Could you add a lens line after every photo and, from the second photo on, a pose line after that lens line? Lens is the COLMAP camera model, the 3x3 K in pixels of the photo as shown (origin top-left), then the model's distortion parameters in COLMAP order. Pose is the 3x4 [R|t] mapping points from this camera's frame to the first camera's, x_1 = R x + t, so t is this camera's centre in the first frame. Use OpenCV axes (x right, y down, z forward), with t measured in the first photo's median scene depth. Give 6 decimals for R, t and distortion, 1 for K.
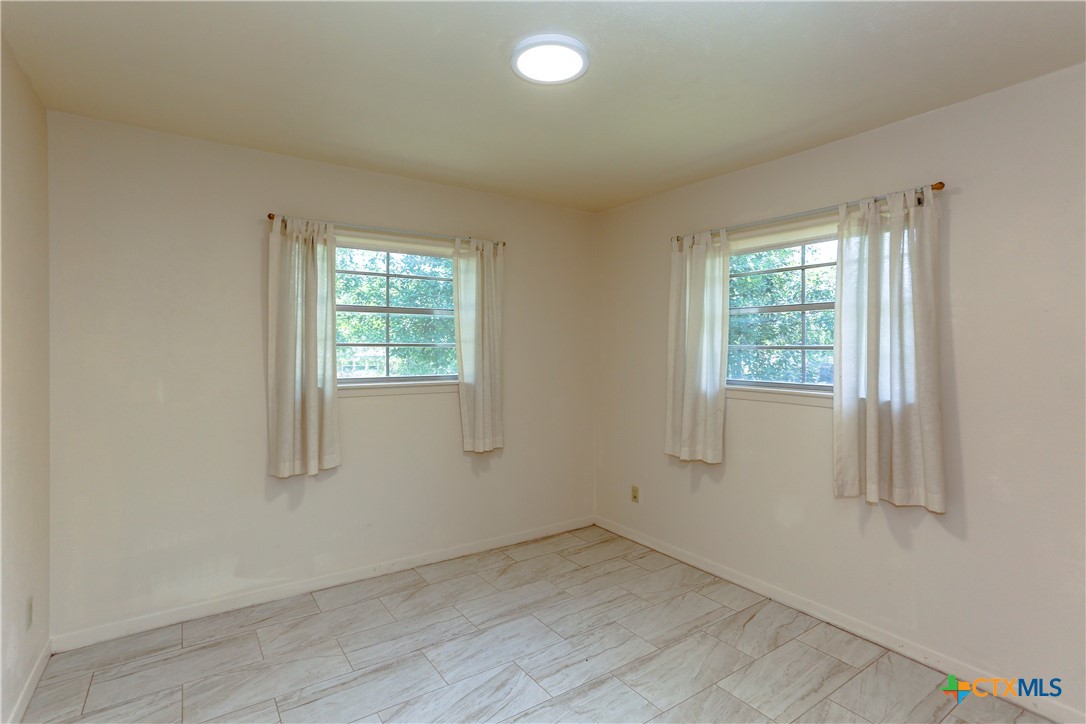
lens RADIAL K [[530.8, 0, 543.3], [0, 530.8, 352.5], [0, 0, 1]] dist [-0.015113, 0.011242]
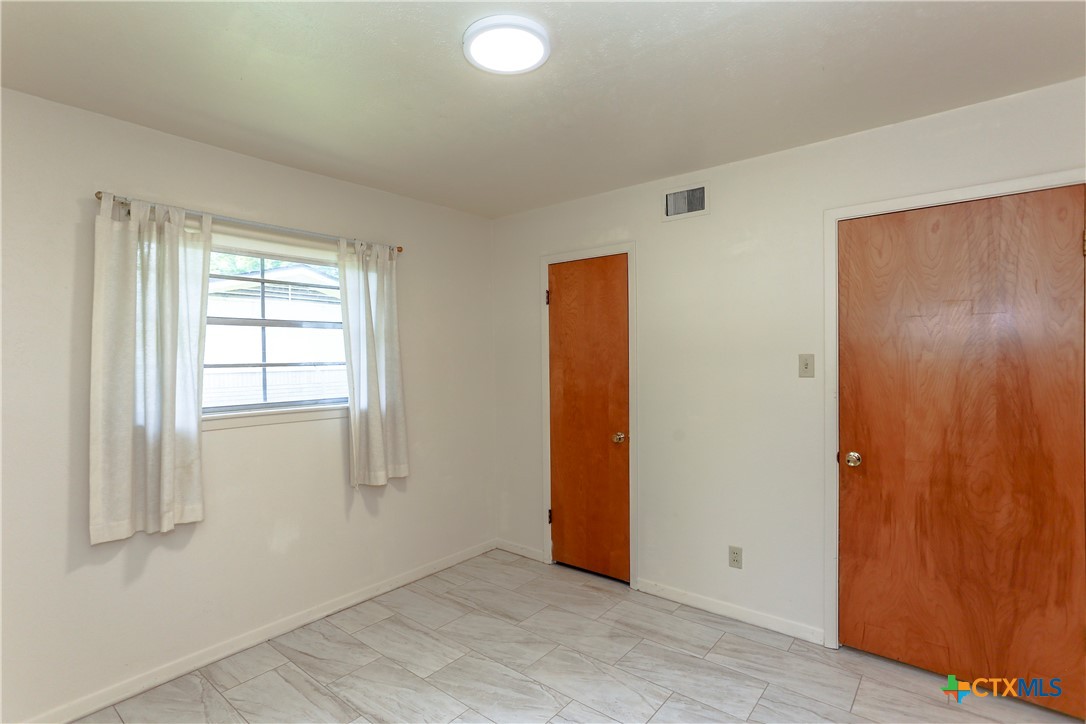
lens RADIAL K [[530.8, 0, 543.0], [0, 530.8, 355.7], [0, 0, 1]] dist [-0.015113, 0.011242]
pose [[-0.271604, -0.000167, 0.962409, -0.666322], [0.021094, 0.999759, 0.006126, -0.022638], [-0.962178, 0.021965, -0.271535, 0.906795]]
